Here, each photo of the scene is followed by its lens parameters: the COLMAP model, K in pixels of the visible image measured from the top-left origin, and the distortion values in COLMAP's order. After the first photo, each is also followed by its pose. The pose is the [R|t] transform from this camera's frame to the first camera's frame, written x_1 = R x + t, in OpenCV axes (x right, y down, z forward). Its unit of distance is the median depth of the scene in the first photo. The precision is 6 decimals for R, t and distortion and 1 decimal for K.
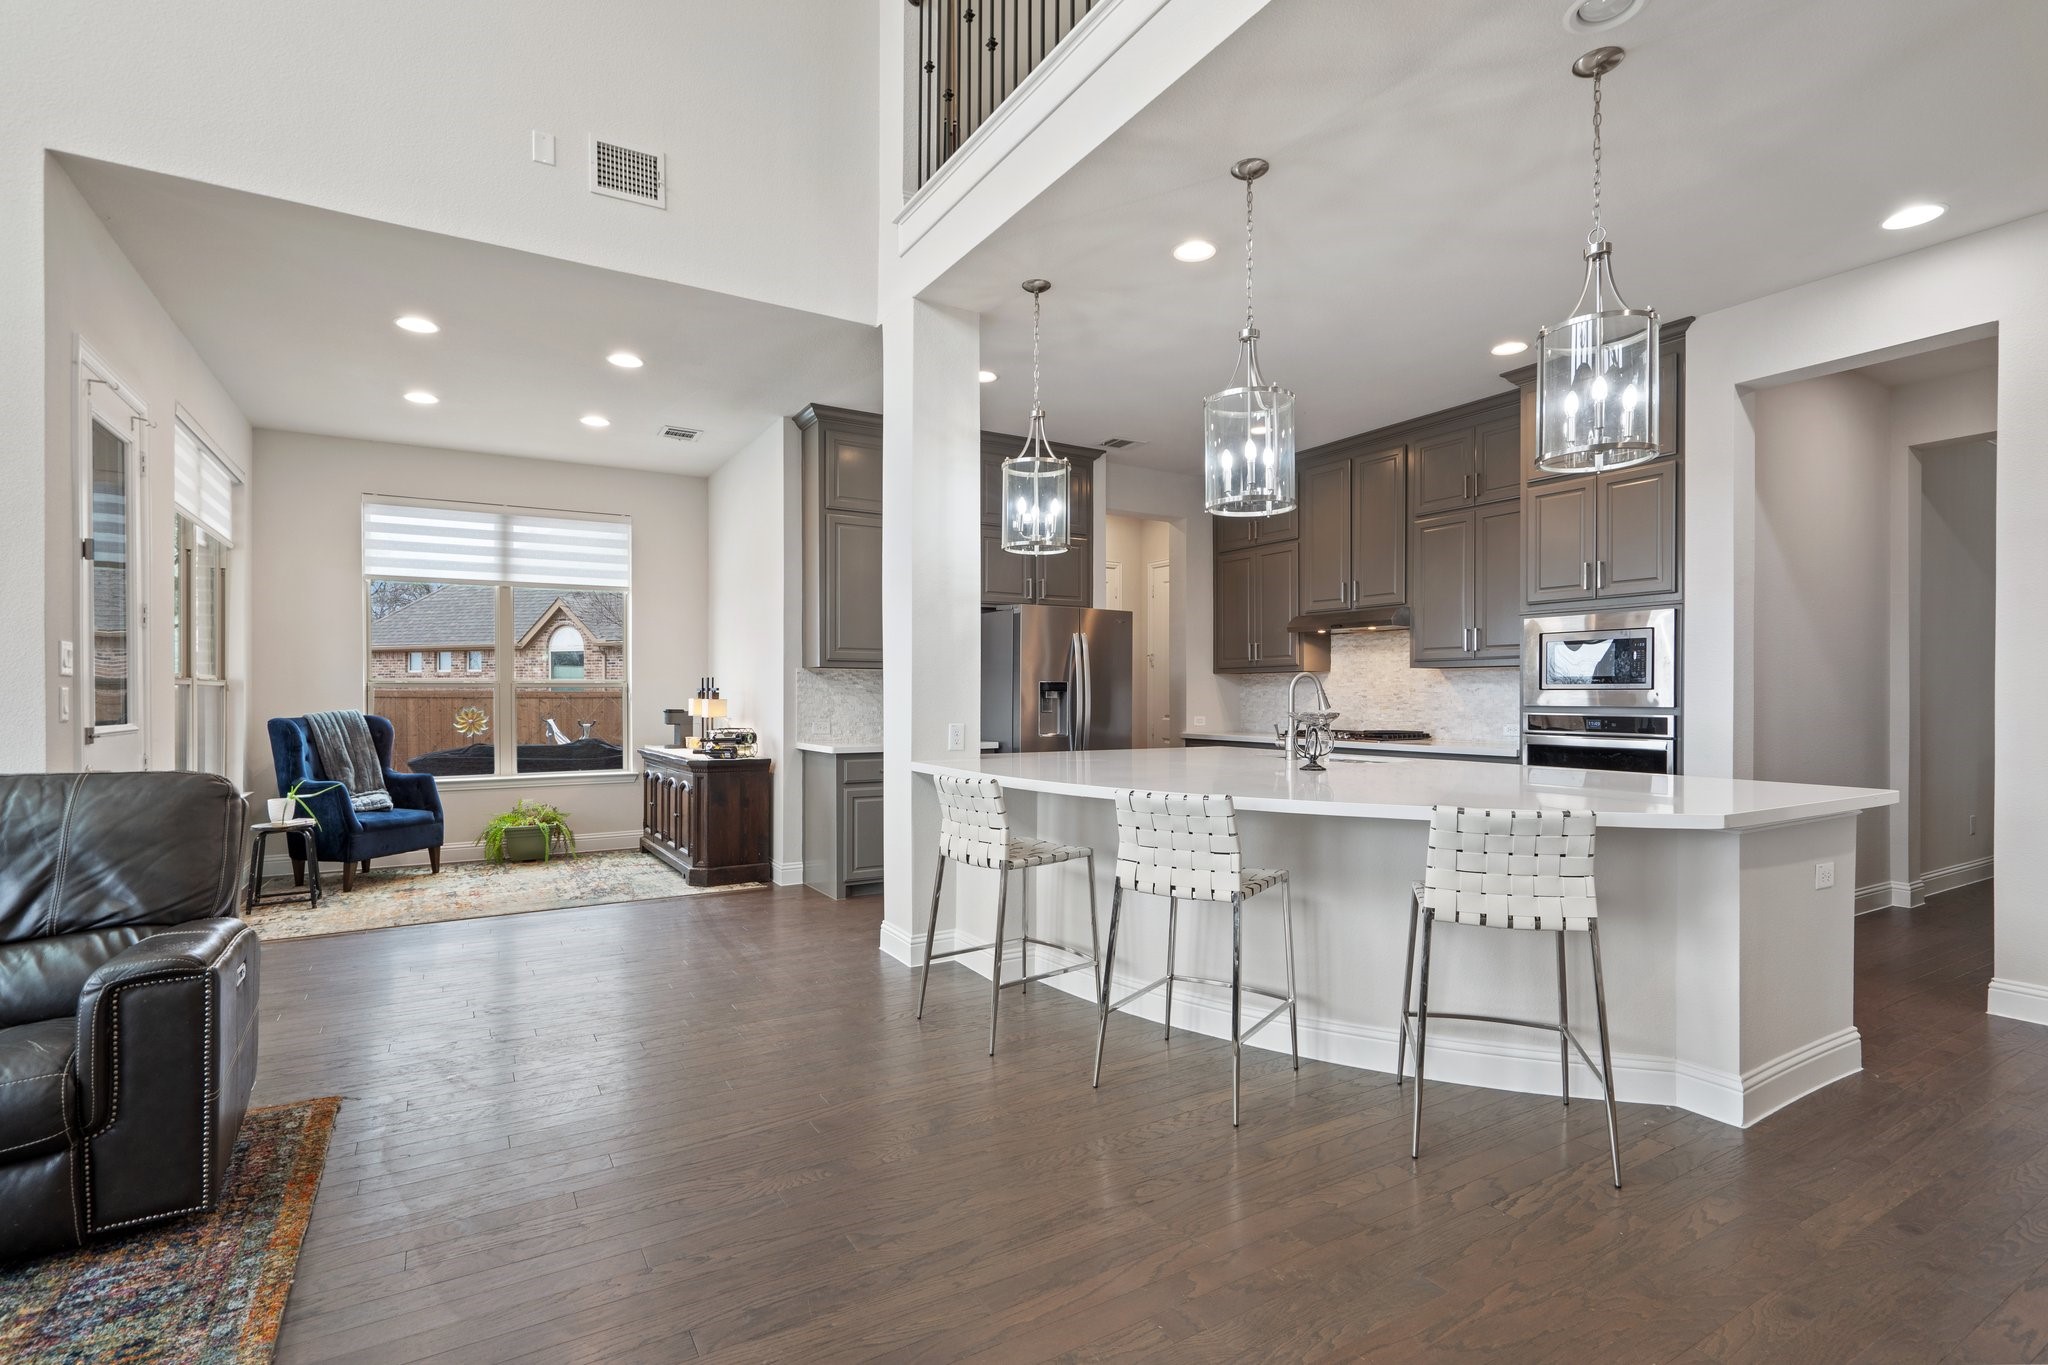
lens RADIAL K [[951.7, 0, 1018.2], [0, 951.7, 691.0], [0, 0, 1]] dist [0.002010, 0.000333]
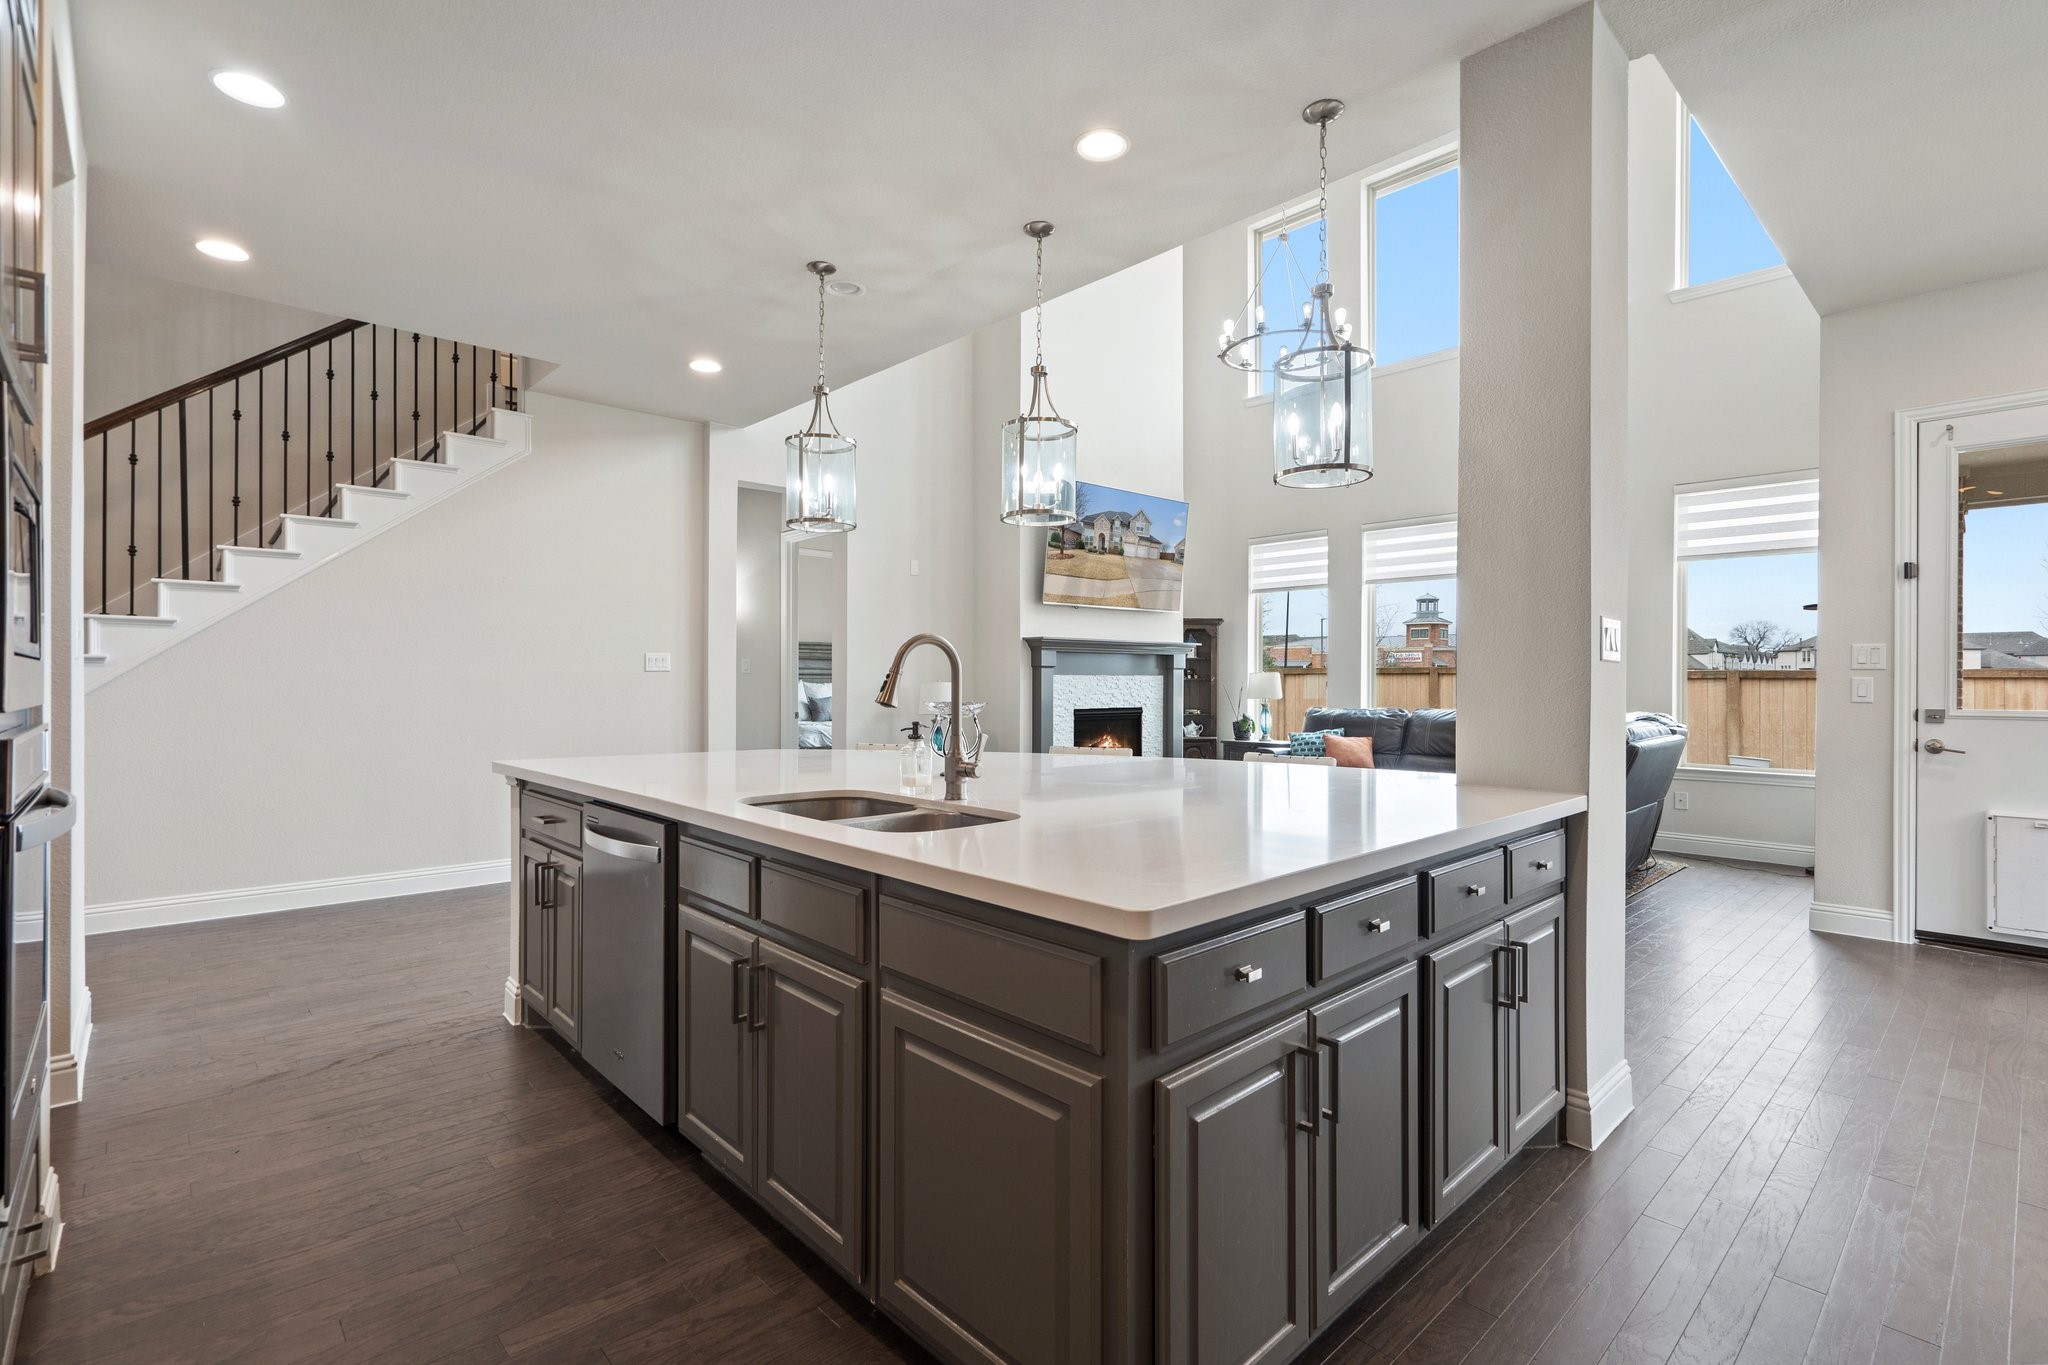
lens RADIAL K [[951.7, 0, 1014.3], [0, 951.7, 675.7], [0, 0, 1]] dist [0.002010, 0.000333]
pose [[-0.979360, -0.001403, -0.202118, 0.346835], [-0.001111, 0.999998, -0.001556, -0.003180], [0.202119, -0.001299, -0.979360, 1.459555]]
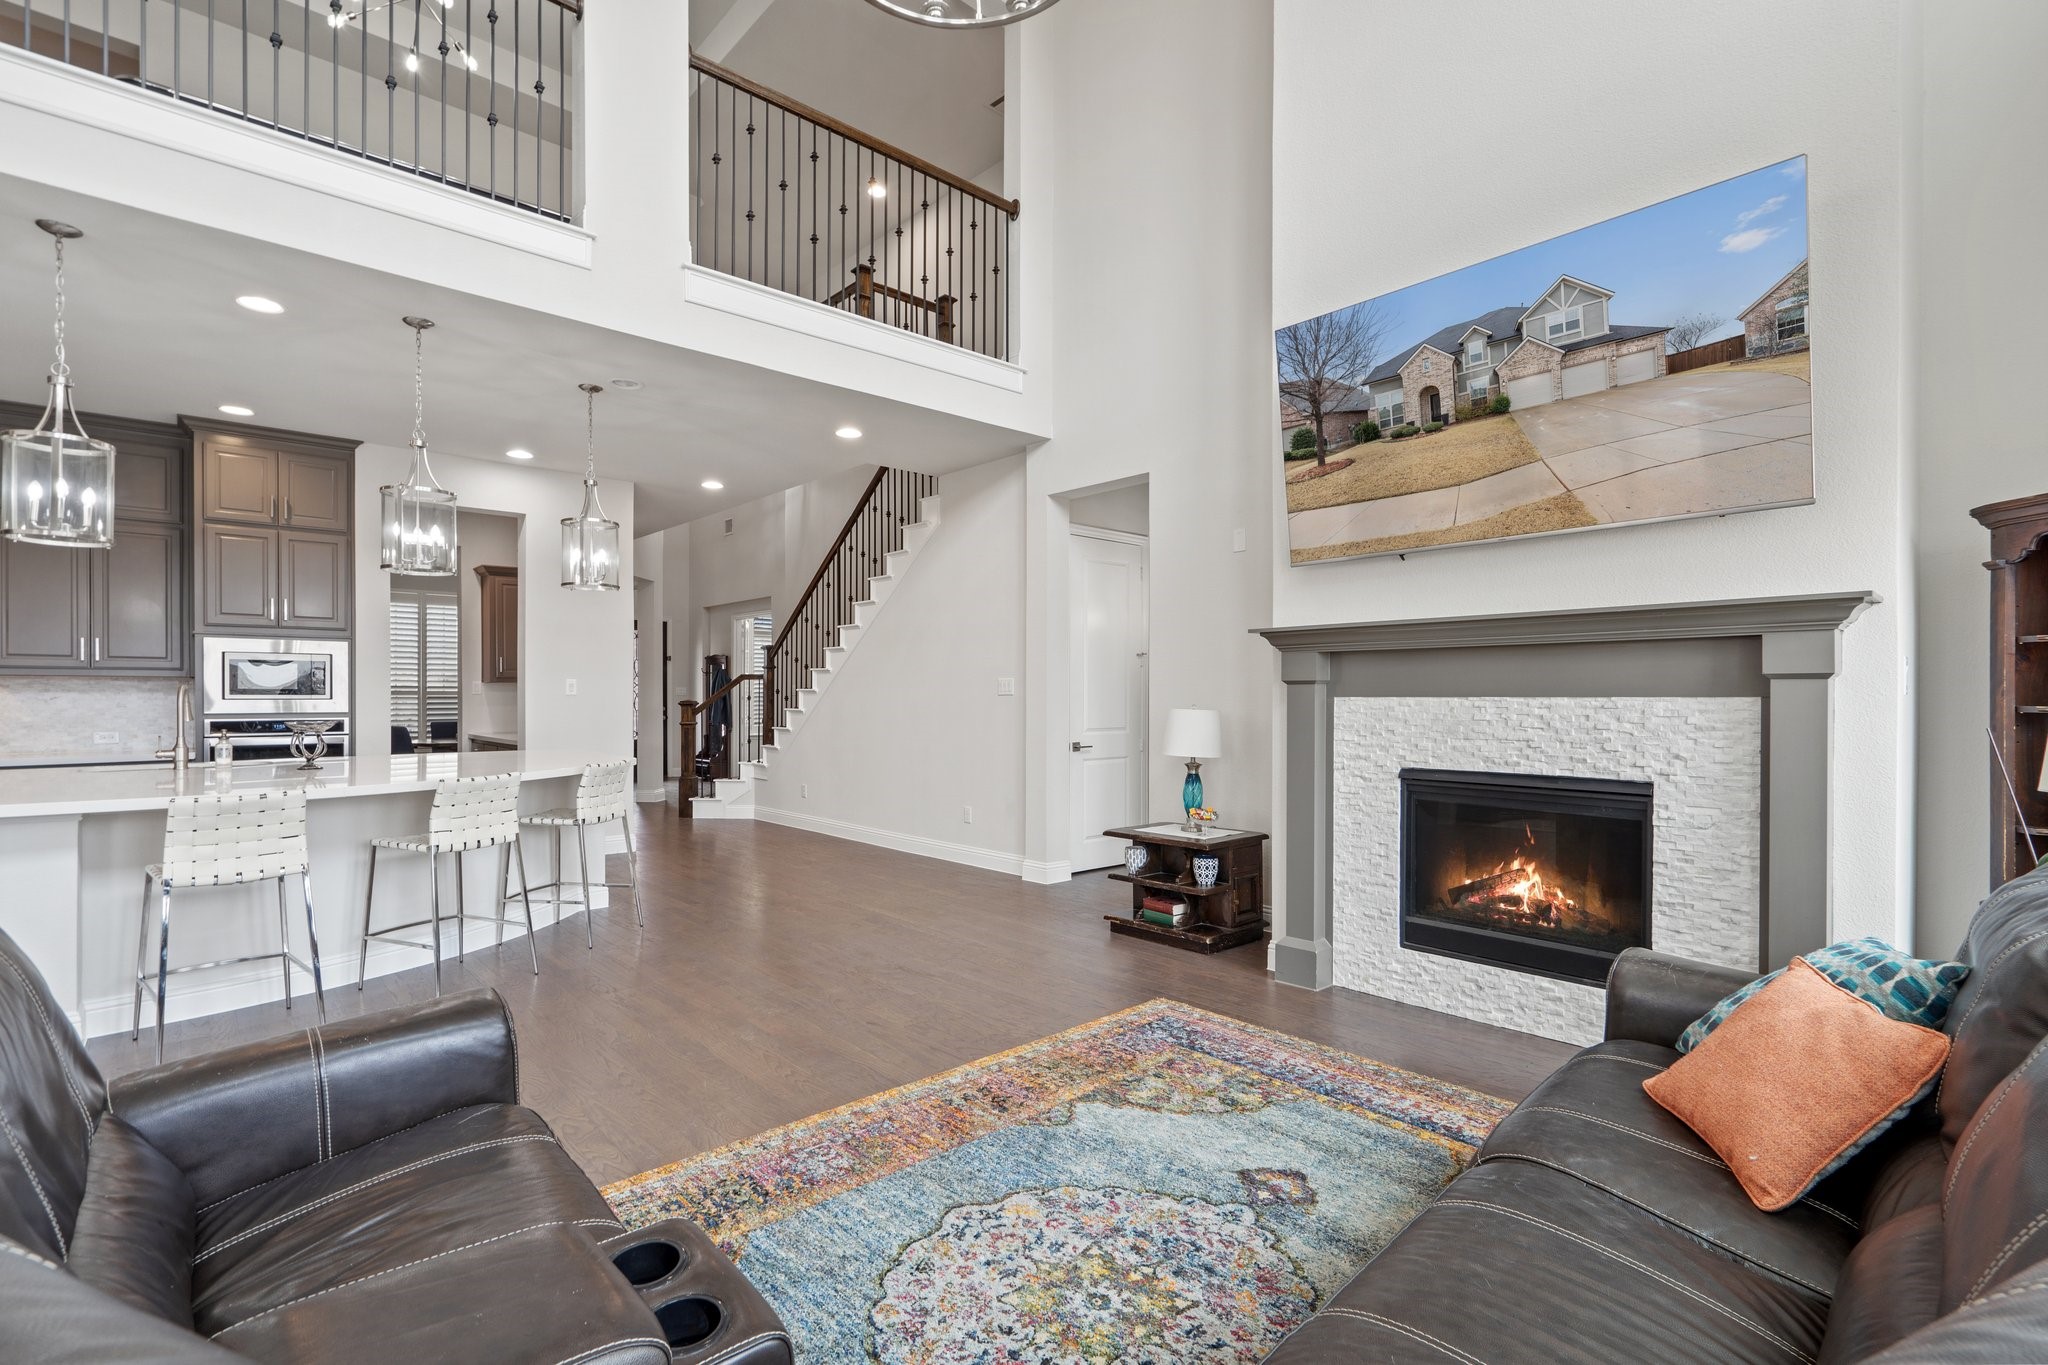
lens RADIAL K [[951.7, 0, 1018.9], [0, 951.7, 698.2], [0, 0, 1]] dist [0.002010, 0.000333]
pose [[-0.182604, -0.000453, 0.983187, -0.871711], [-0.002338, 0.999997, 0.000026, -0.005775], [-0.983184, -0.002294, -0.182604, 0.275800]]
